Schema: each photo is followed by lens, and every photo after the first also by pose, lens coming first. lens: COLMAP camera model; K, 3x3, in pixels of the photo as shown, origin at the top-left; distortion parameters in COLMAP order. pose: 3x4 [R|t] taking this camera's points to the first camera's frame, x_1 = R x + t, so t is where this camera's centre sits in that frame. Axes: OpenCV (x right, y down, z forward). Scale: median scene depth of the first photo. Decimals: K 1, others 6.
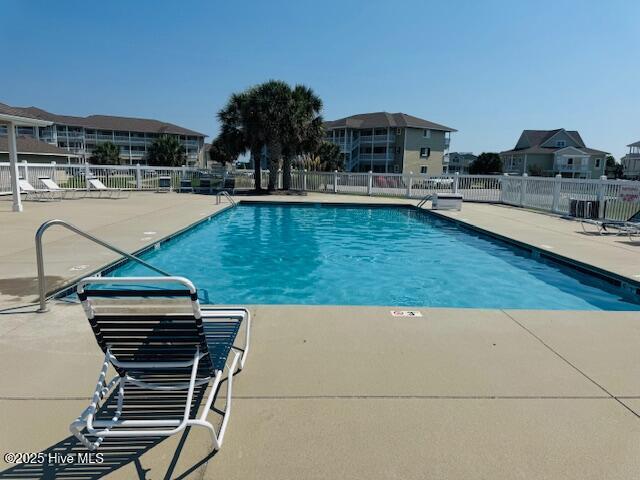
lens RADIAL K [[449.9, 0, 320.0], [0, 449.9, 242.3], [0, 0, 1]] dist [0.055084, -0.039908]
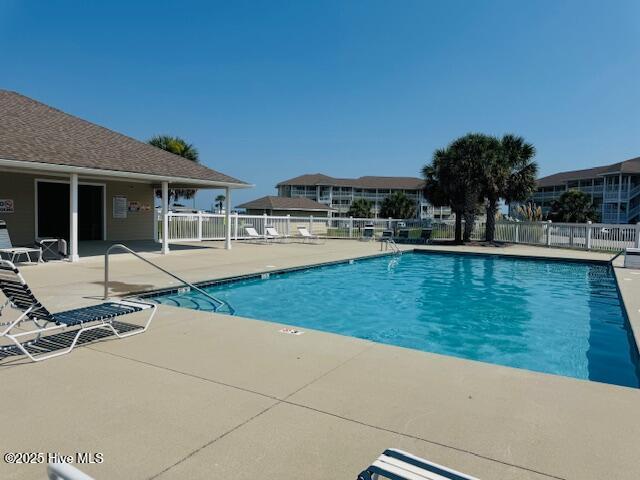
lens RADIAL K [[449.9, 0, 321.1], [0, 449.9, 238.5], [0, 0, 1]] dist [0.055084, -0.039908]
pose [[0.835690, 0.021810, -0.548769, 0.151529], [-0.090272, 0.991076, -0.098082, 0.004240], [0.541732, 0.131505, 0.830200, 0.004871]]
